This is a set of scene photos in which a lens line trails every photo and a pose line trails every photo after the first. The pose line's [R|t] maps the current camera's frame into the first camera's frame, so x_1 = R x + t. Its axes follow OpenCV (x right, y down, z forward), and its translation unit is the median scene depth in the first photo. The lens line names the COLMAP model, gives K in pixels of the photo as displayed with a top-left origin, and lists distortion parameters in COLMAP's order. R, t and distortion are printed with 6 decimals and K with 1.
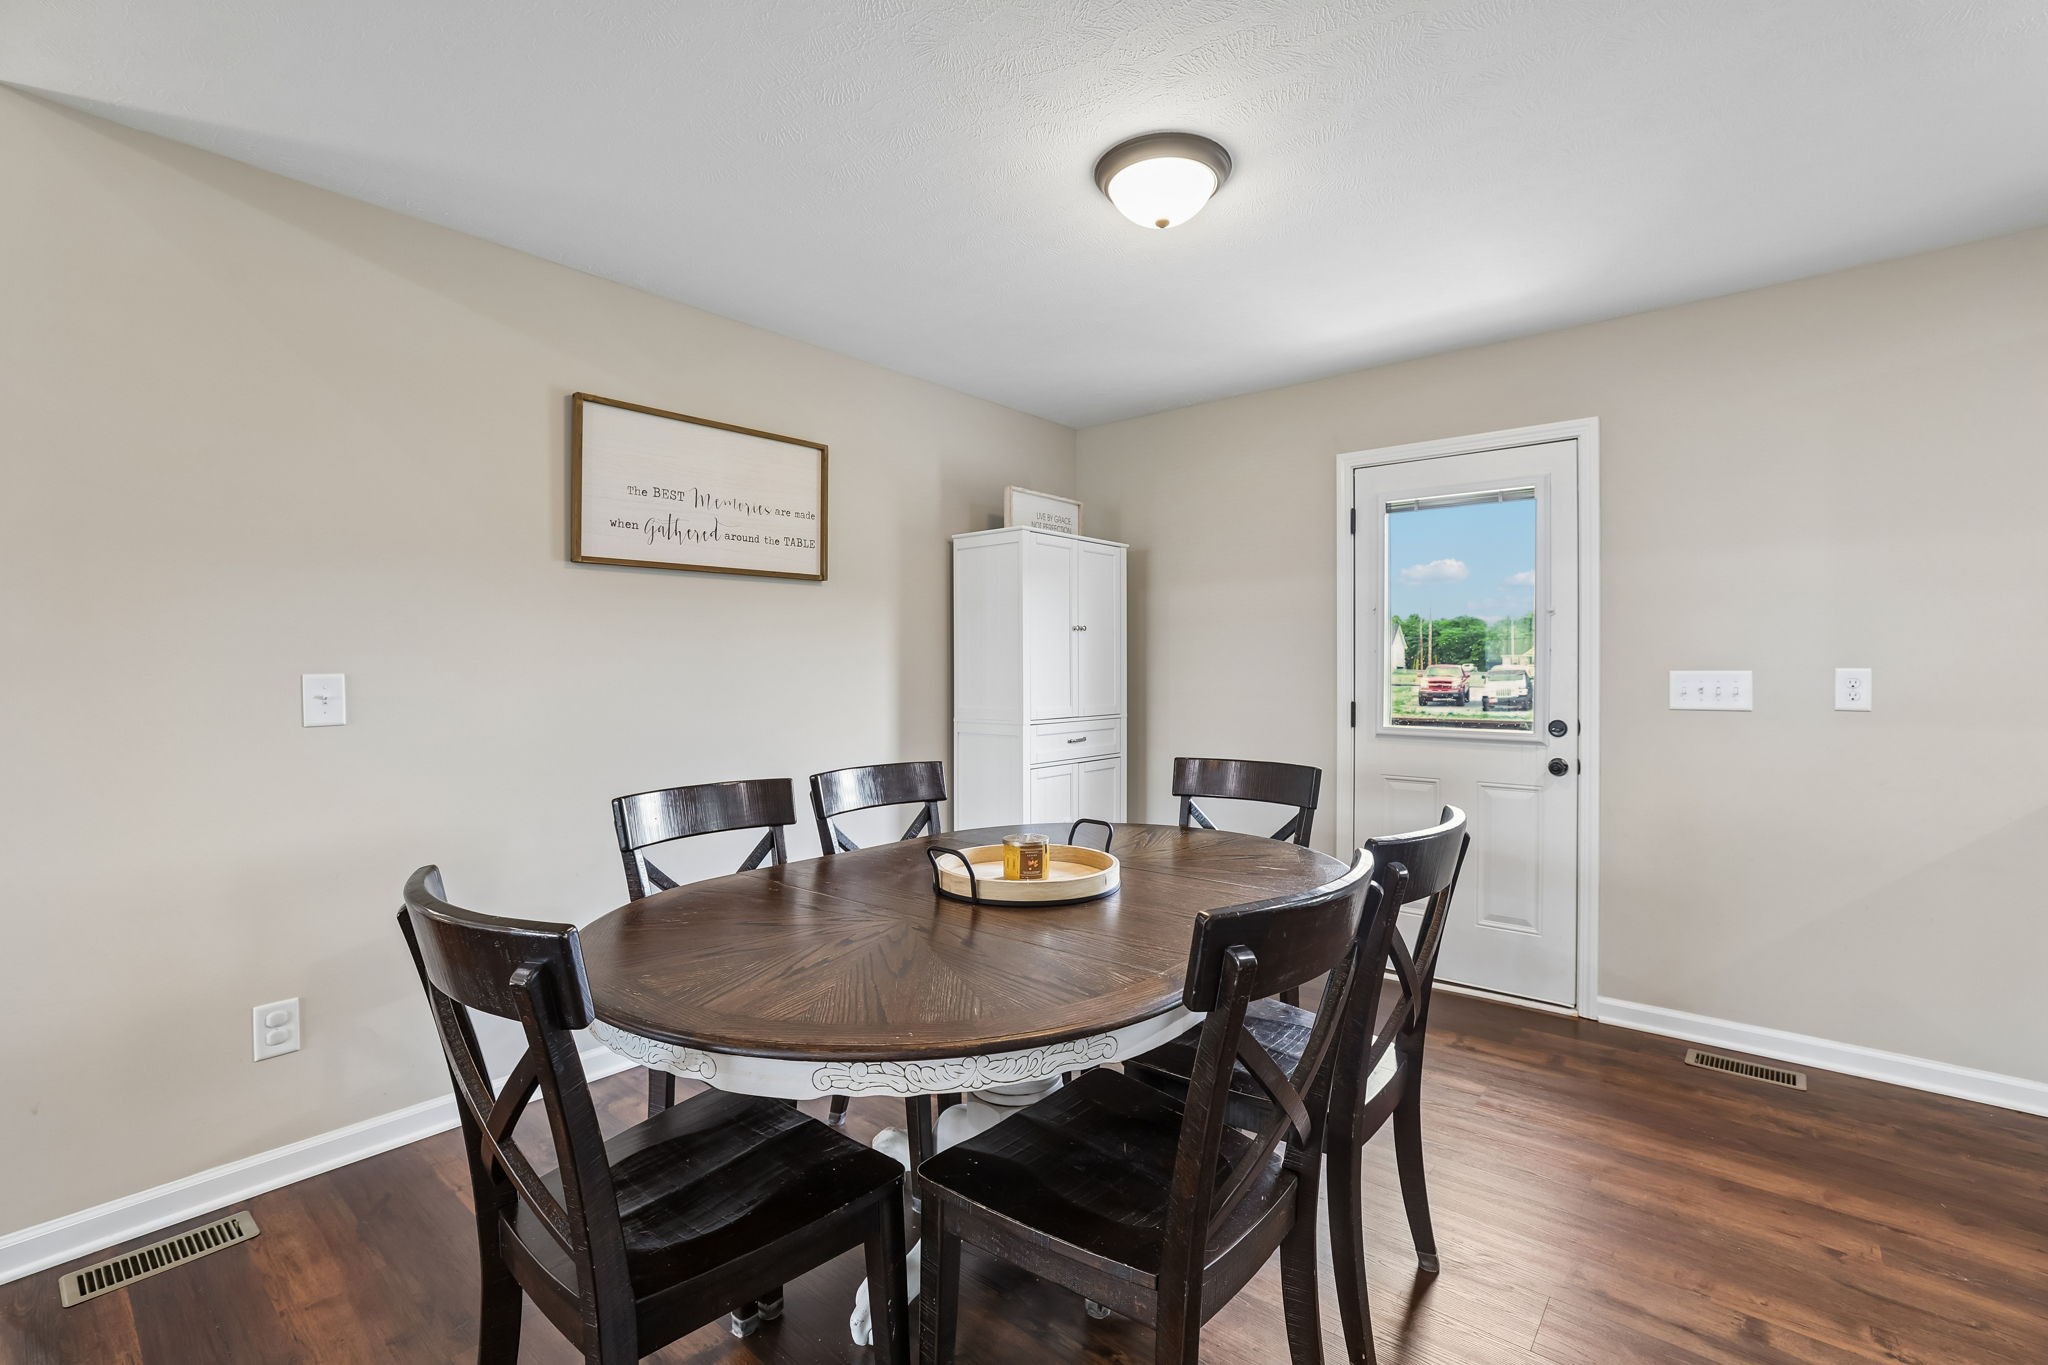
lens RADIAL K [[898.7, 0, 1024.0], [0, 898.7, 682.5], [0, 0, 1]] dist [-0.019761, 0.000188]
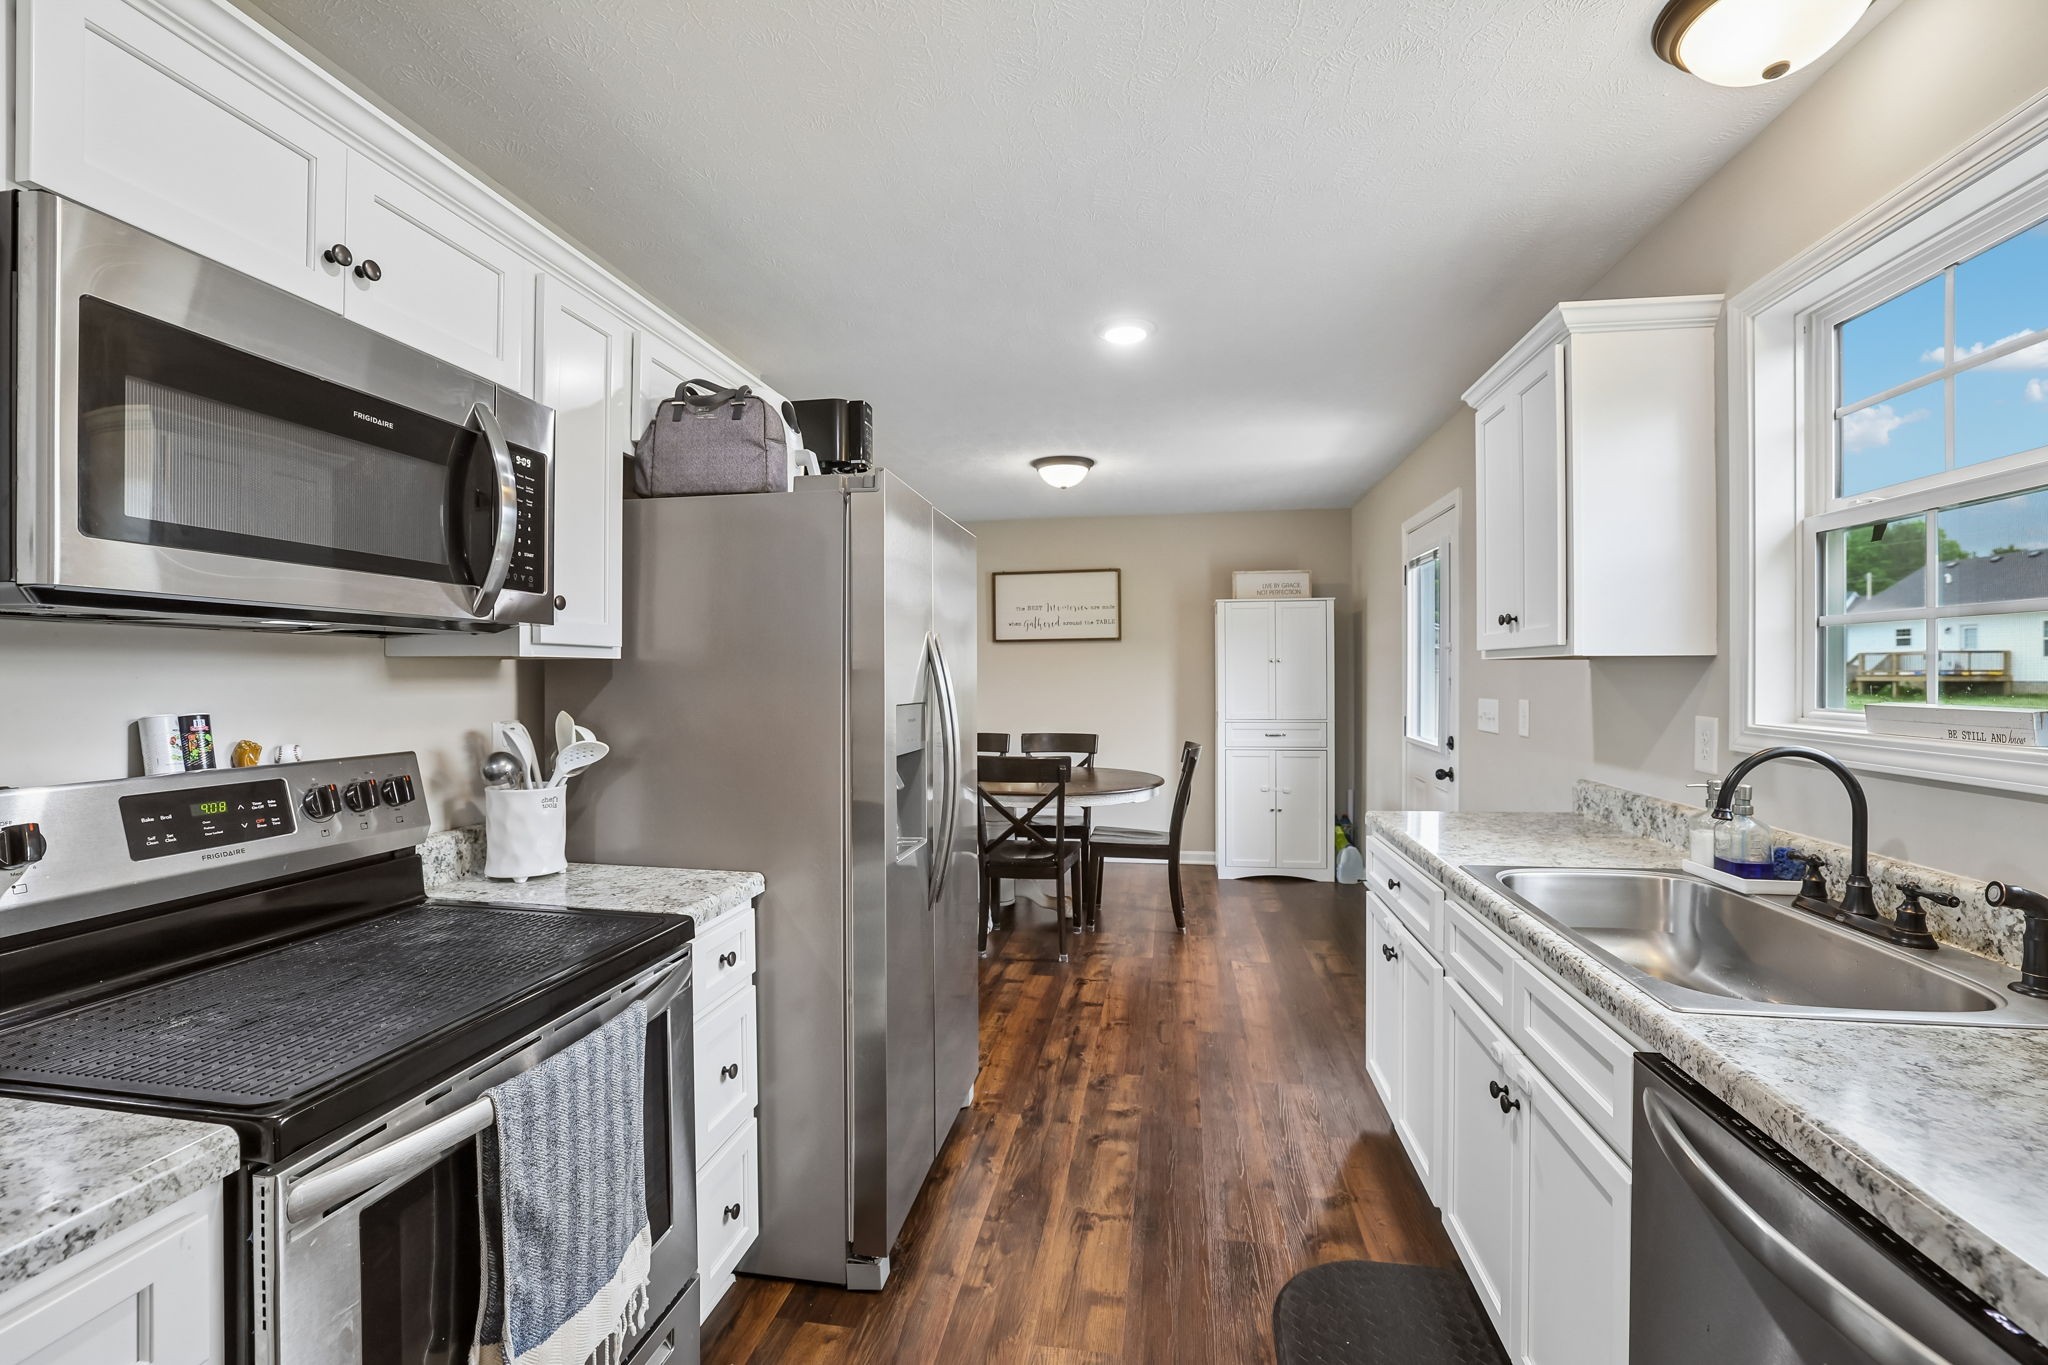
lens RADIAL K [[879.2, 0, 1031.8], [0, 879.2, 675.0], [0, 0, 1]] dist [-0.047893, 0.017427]
pose [[0.526904, -0.002207, -0.849922, 1.373121], [-0.012309, 0.999872, -0.010227, -0.021760], [0.849836, 0.015851, 0.526809, -0.138463]]
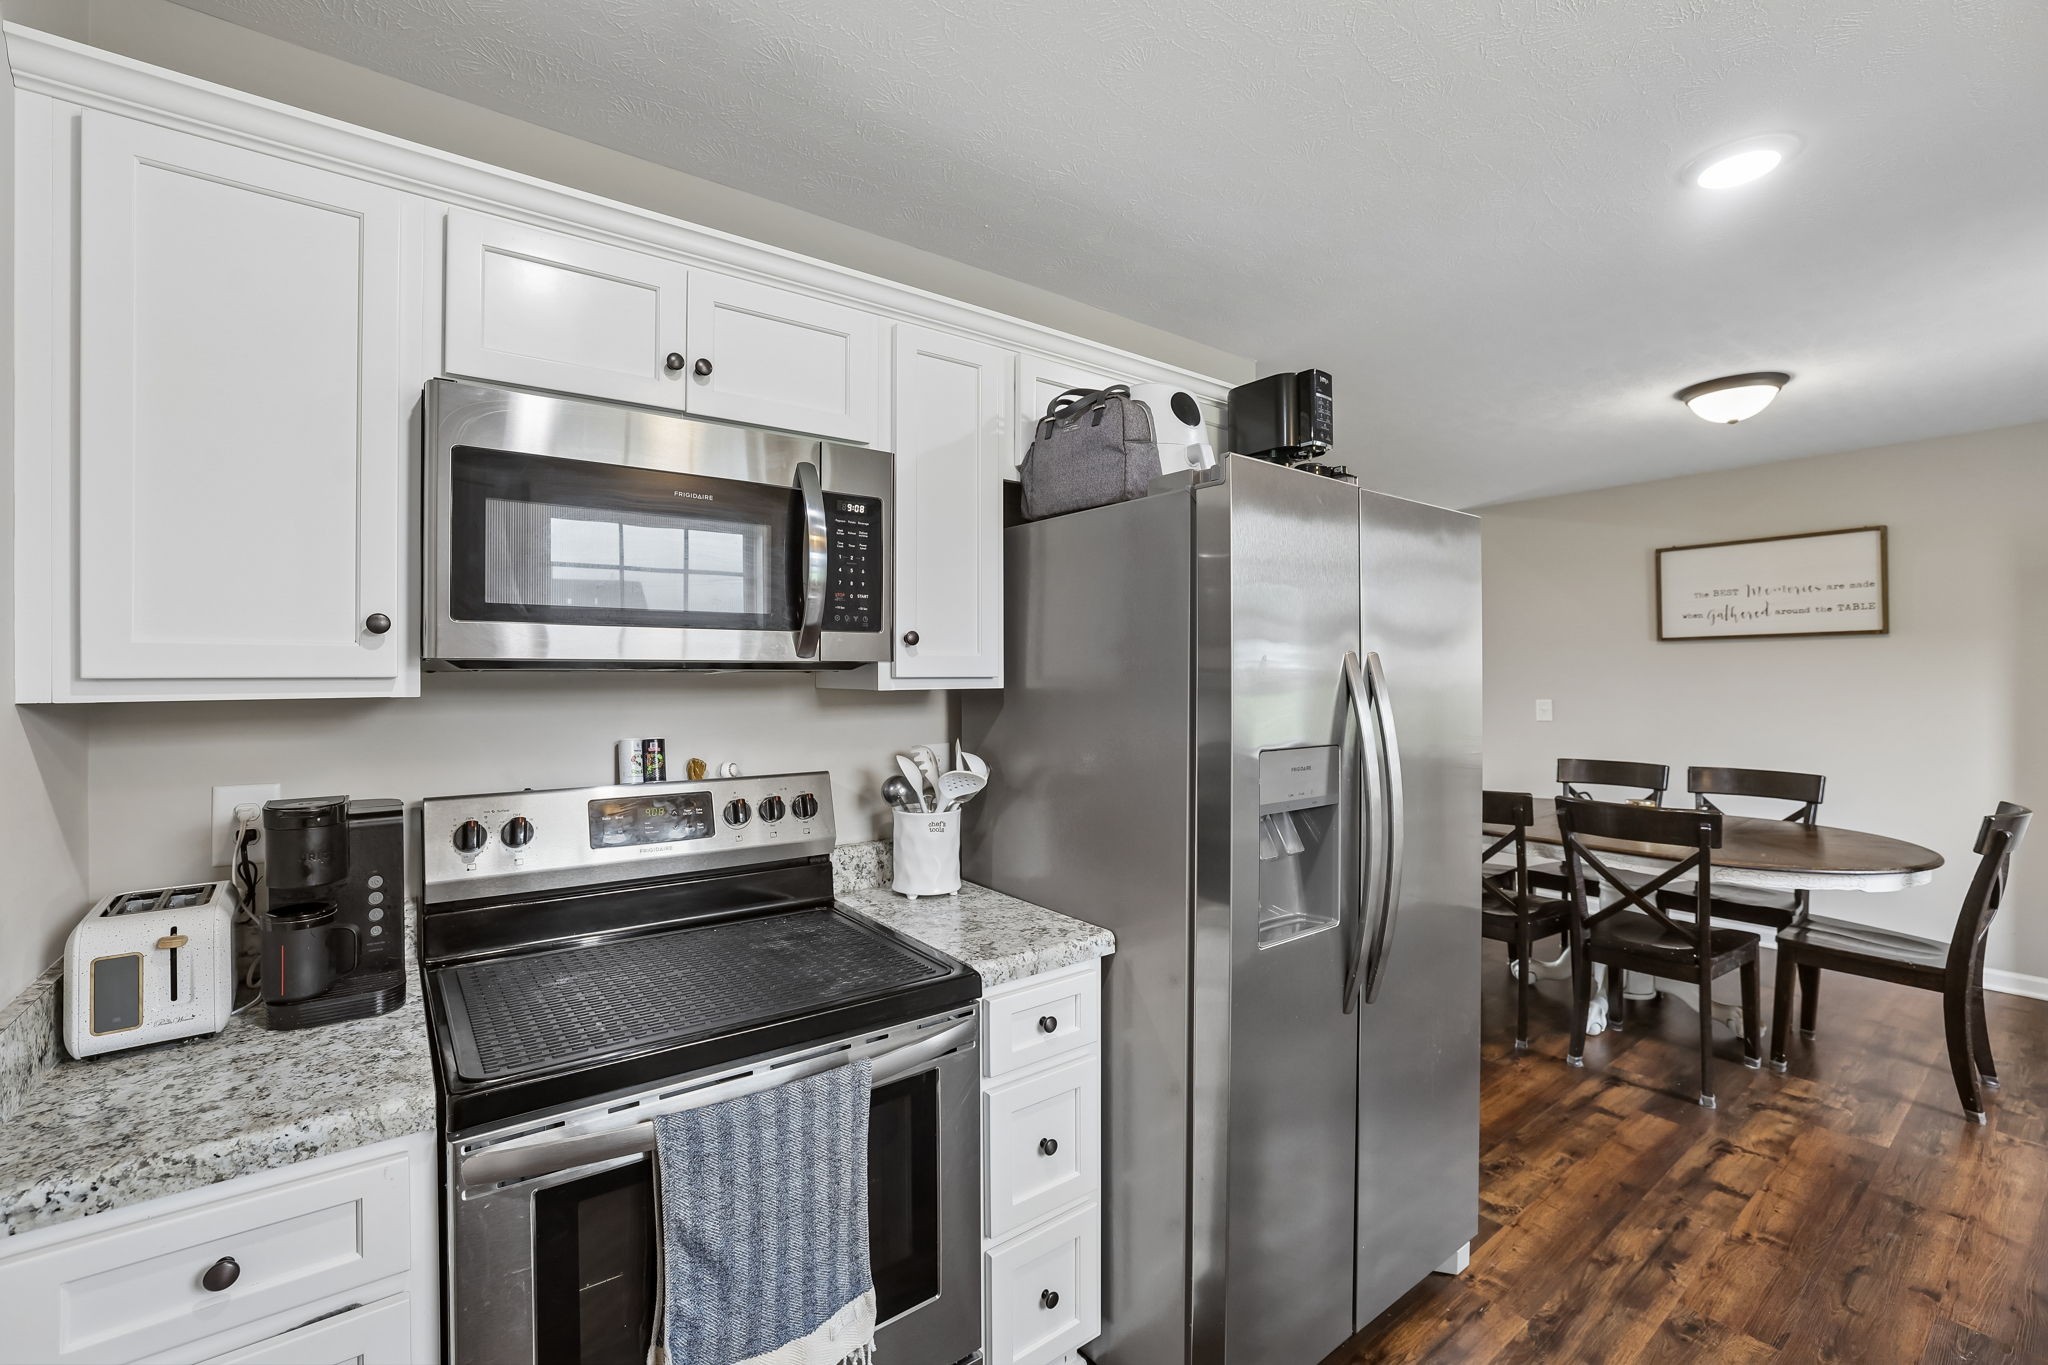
lens RADIAL K [[876.3, 0, 1017.1], [0, 876.3, 675.1], [0, 0, 1]] dist [-0.047696, 0.017150]
pose [[-0.207792, -0.000550, -0.978173, 1.296788], [-0.013641, 0.999904, 0.002336, -0.046840], [0.978078, 0.013829, -0.207780, 0.076879]]
